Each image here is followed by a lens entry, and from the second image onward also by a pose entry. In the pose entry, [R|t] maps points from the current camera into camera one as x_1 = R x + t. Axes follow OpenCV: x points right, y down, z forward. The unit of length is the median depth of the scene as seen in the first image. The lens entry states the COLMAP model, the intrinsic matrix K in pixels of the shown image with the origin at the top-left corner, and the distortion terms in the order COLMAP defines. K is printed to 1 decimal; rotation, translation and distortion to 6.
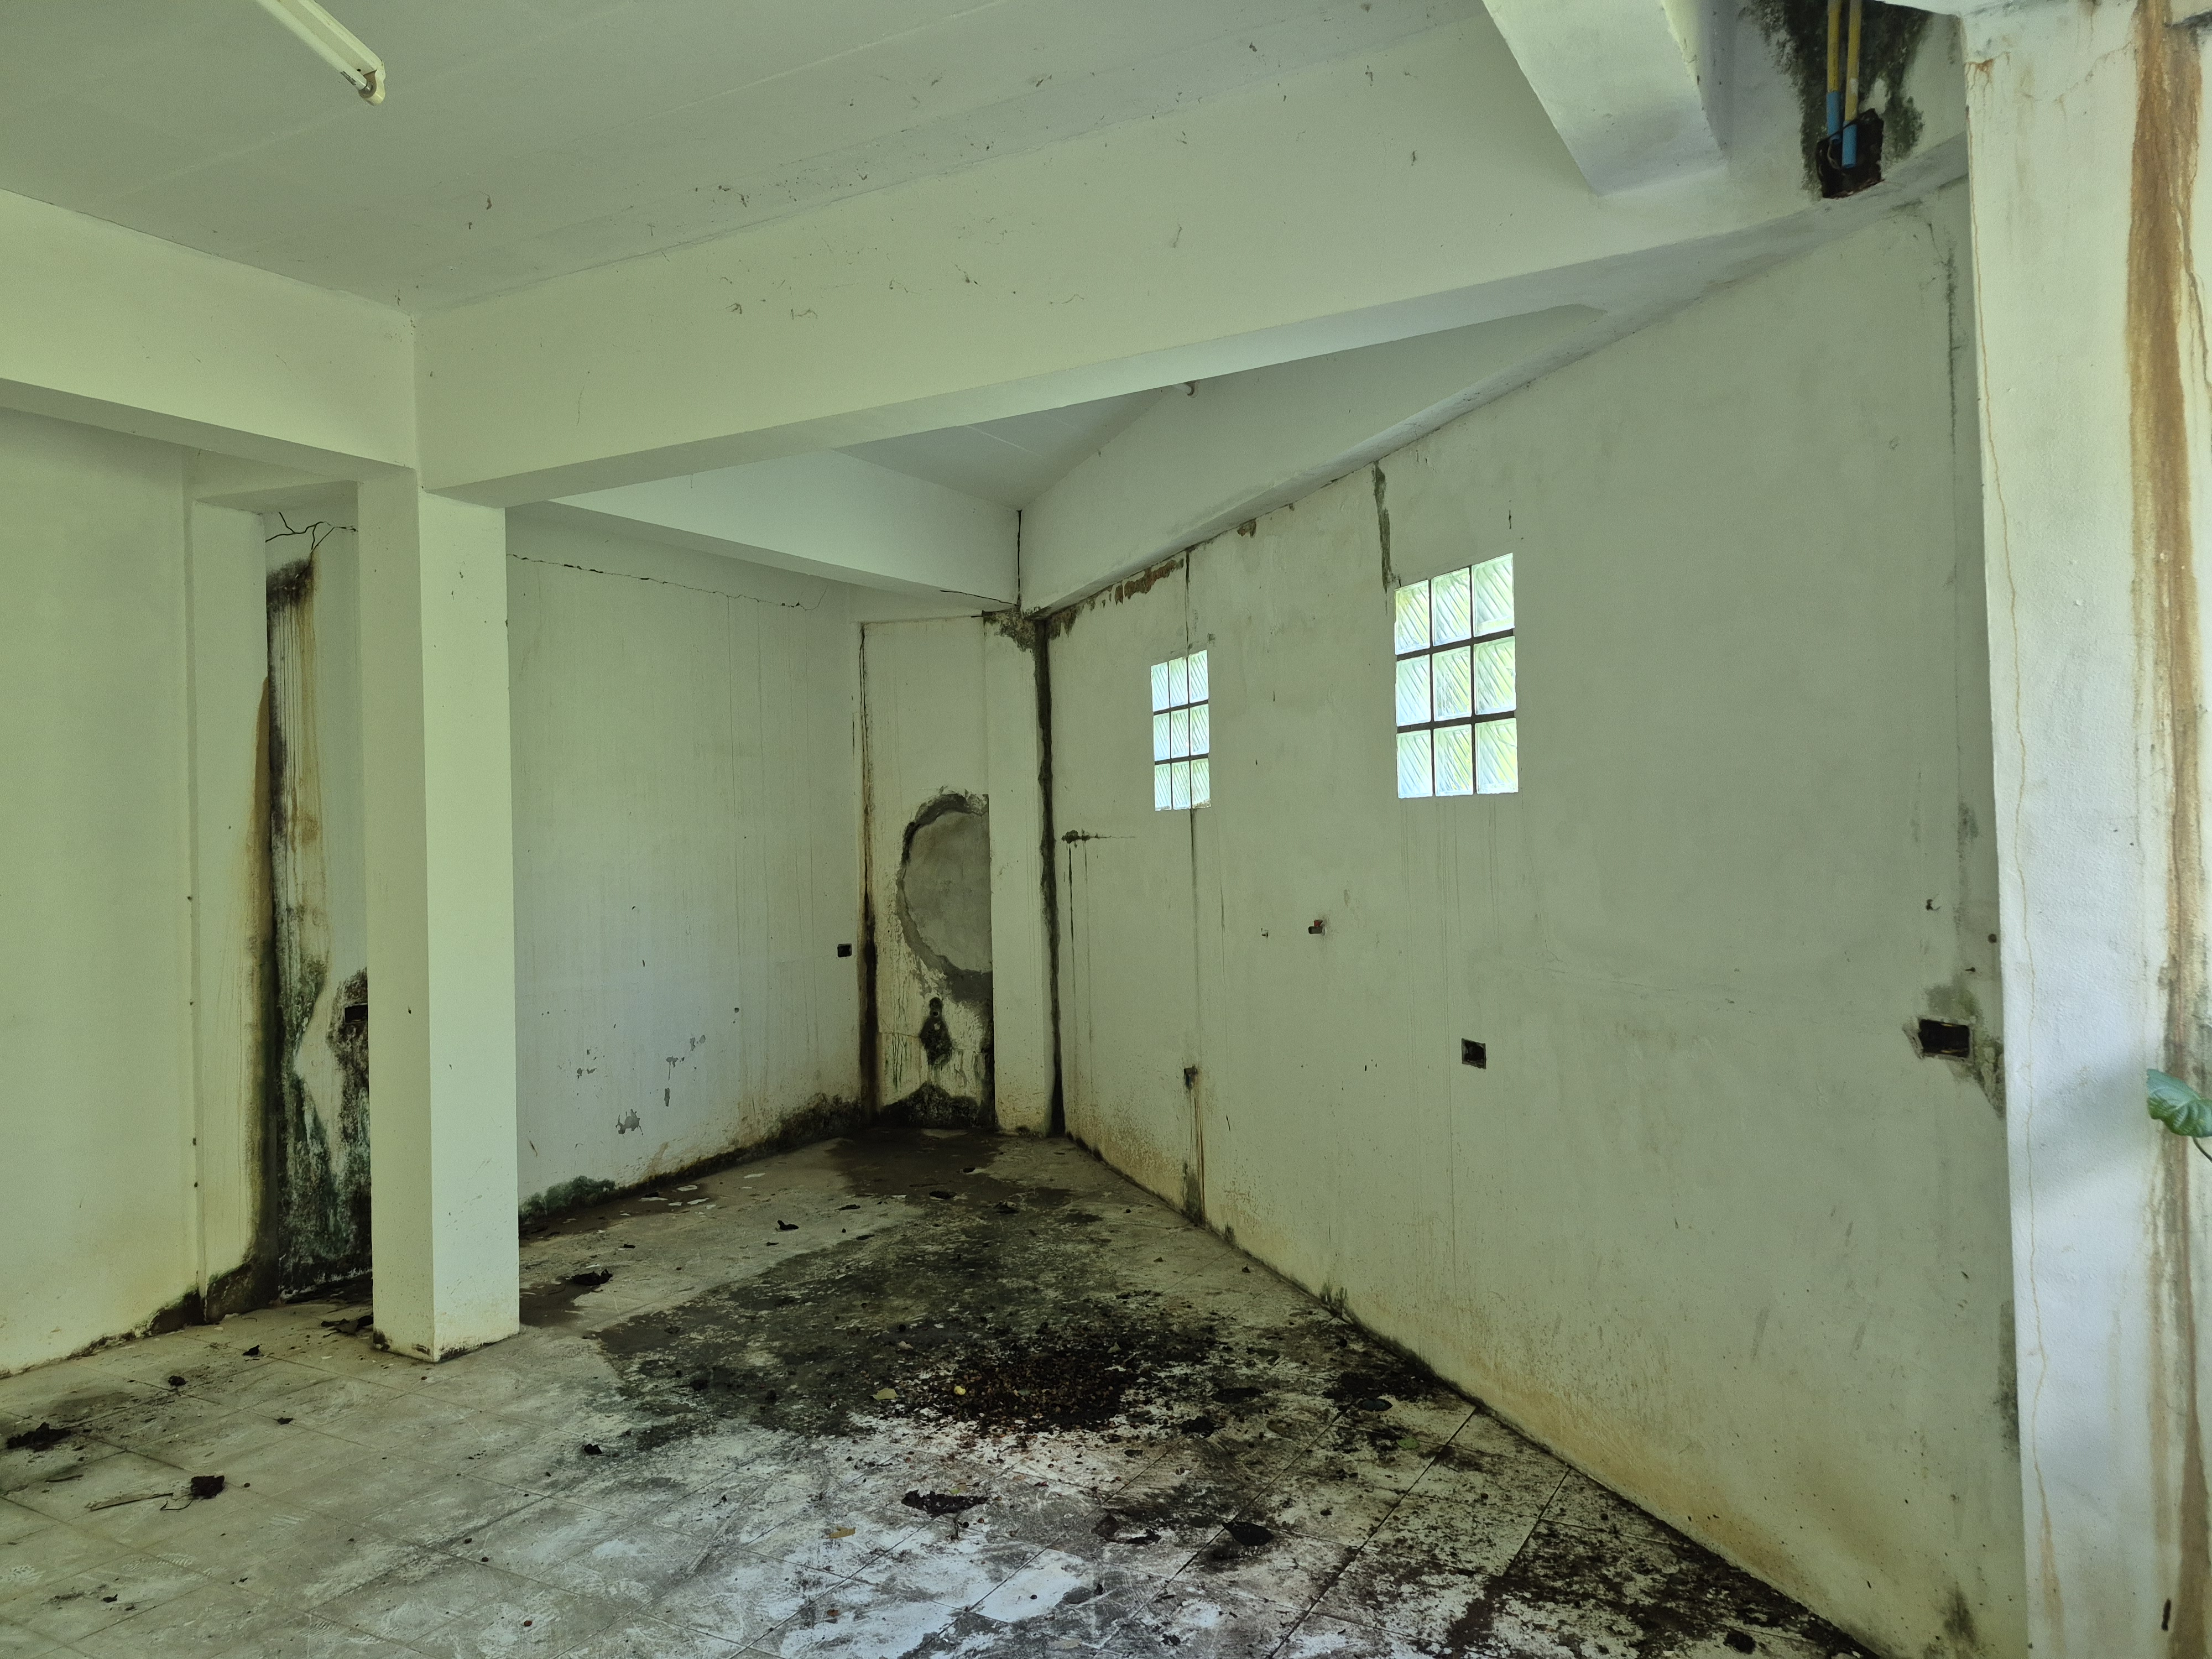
lens RADIAL K [[1553.8, 0, 1124.7], [0, 1553.8, 815.6], [0, 0, 1]] dist [-0.002906, -0.006265]
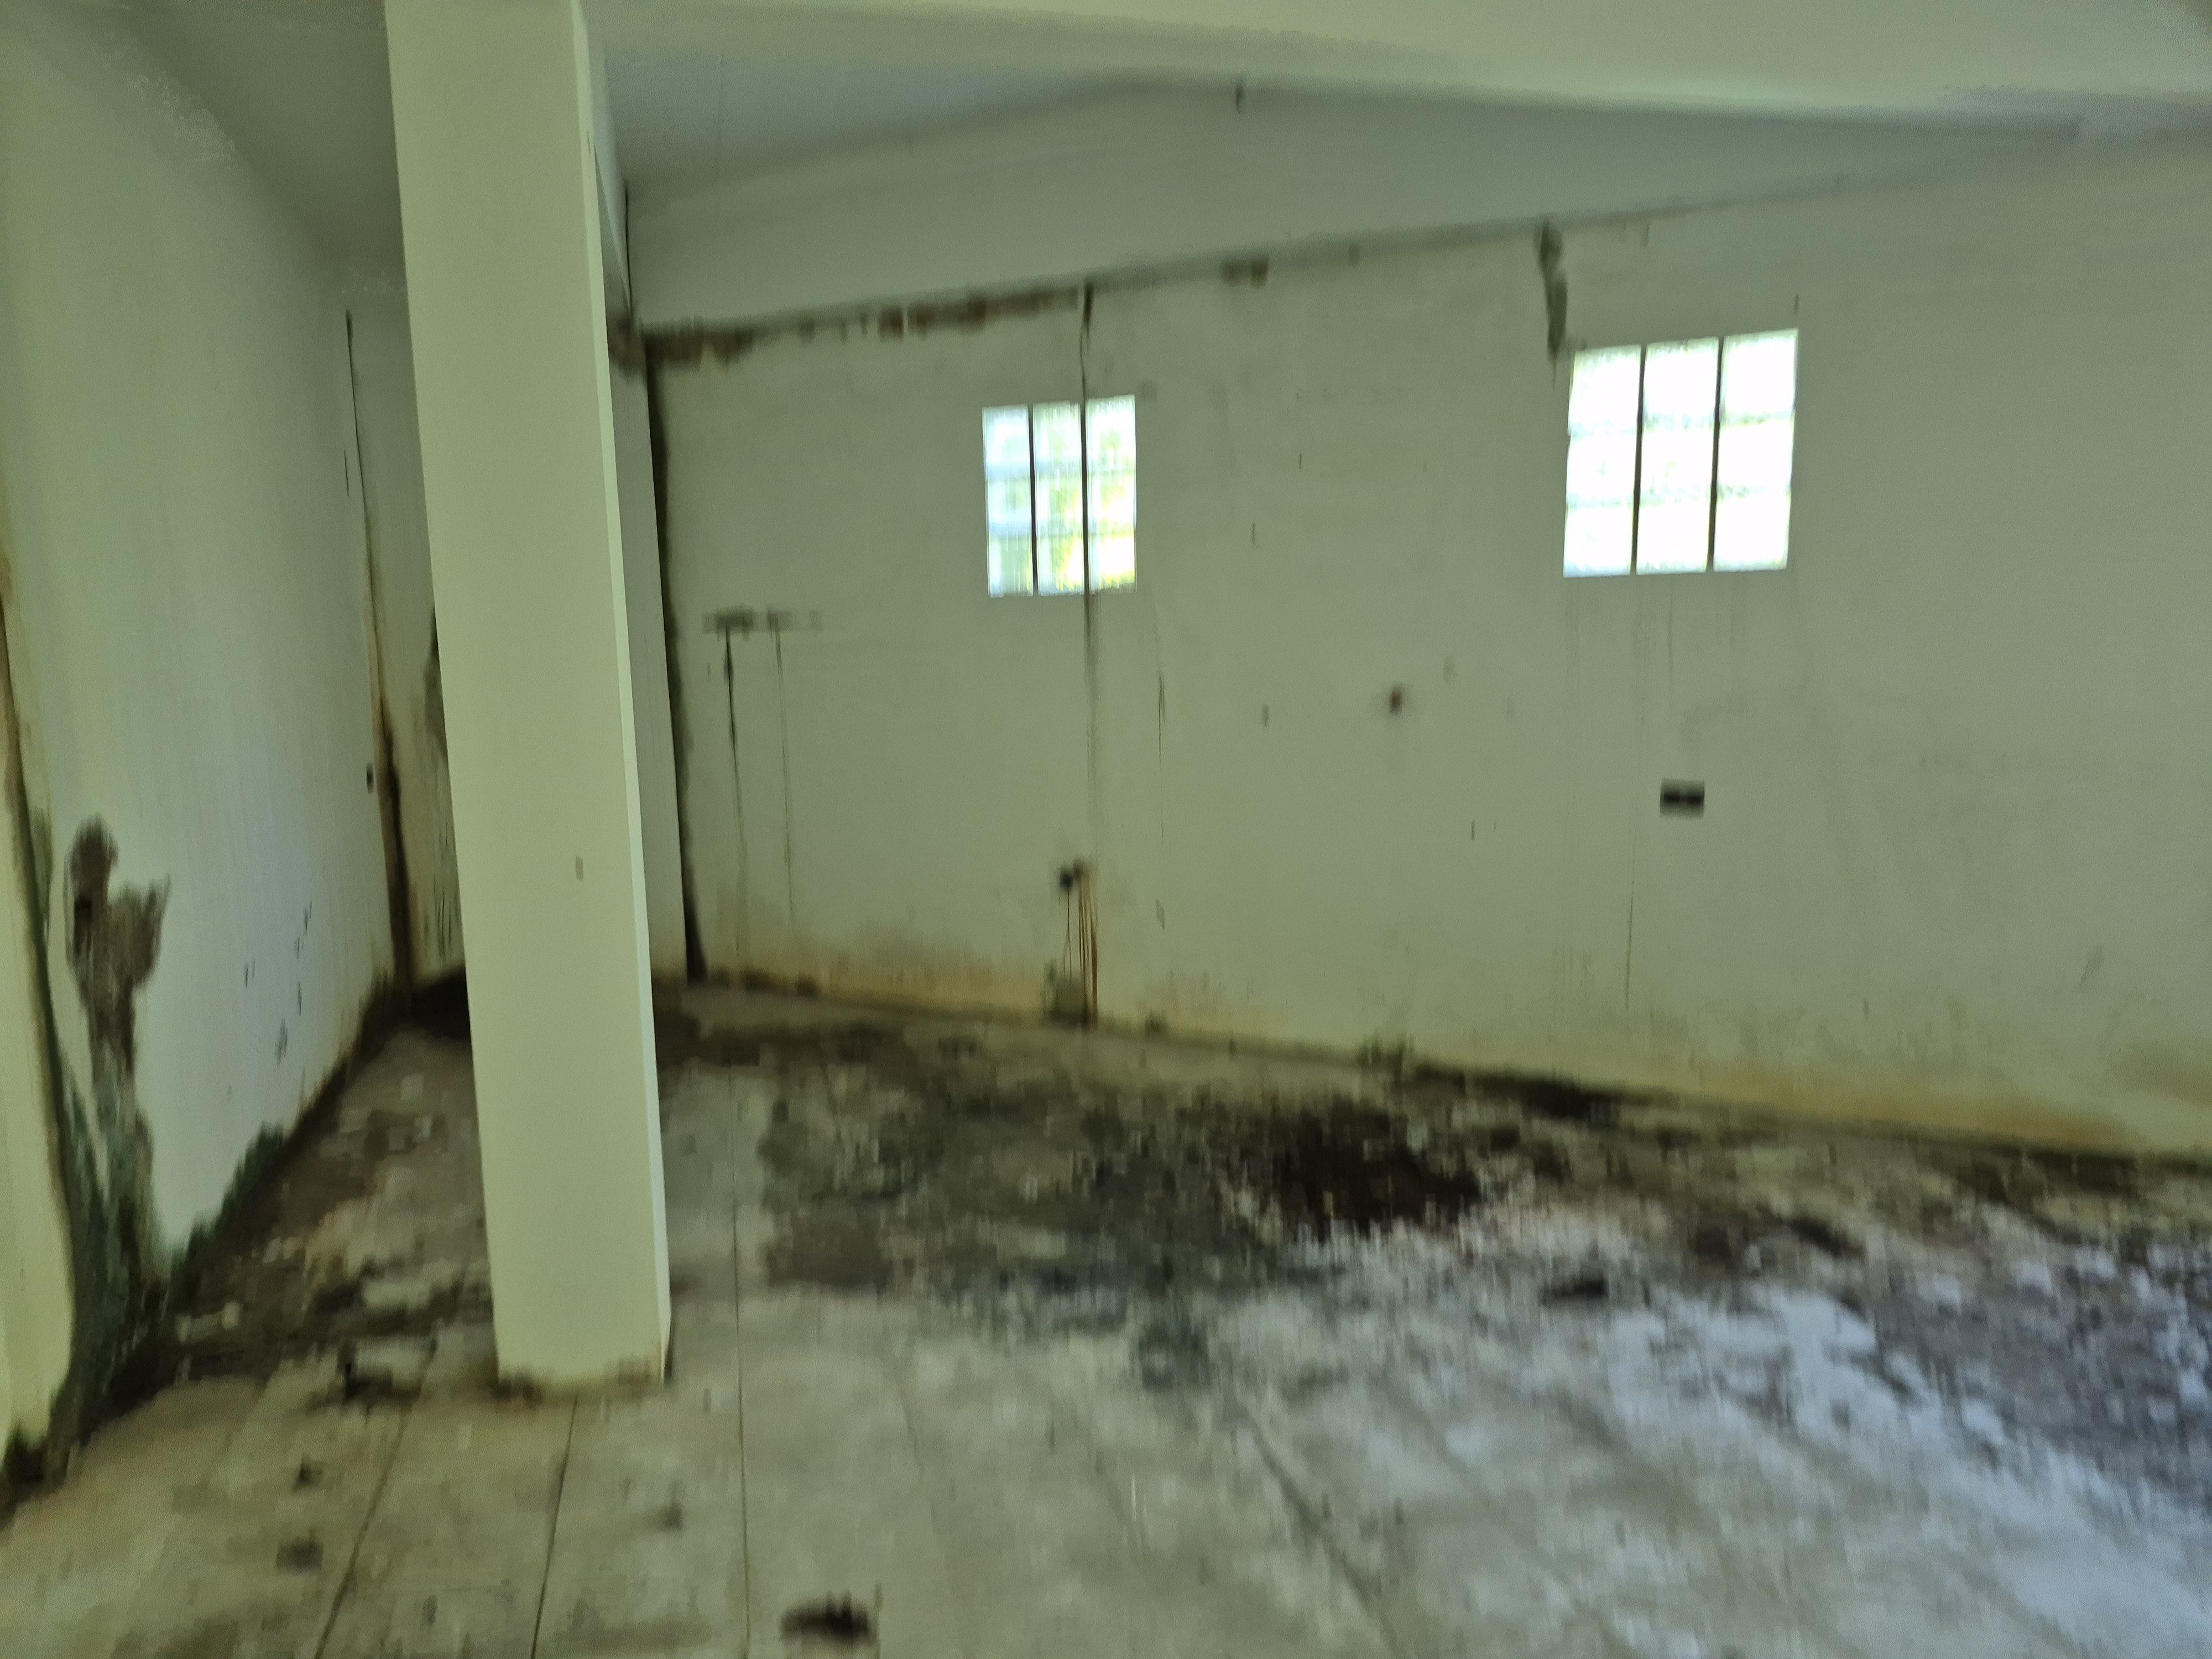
lens RADIAL K [[1490.2, 0, 1106.4], [0, 1490.2, 873.1], [0, 0, 1]] dist [0.055896, -0.055439]
pose [[0.726080, -0.094900, 0.681030, -0.746609], [-0.008192, 0.989166, 0.146573, 0.045680], [-0.687562, -0.112002, 0.717436, 0.454947]]
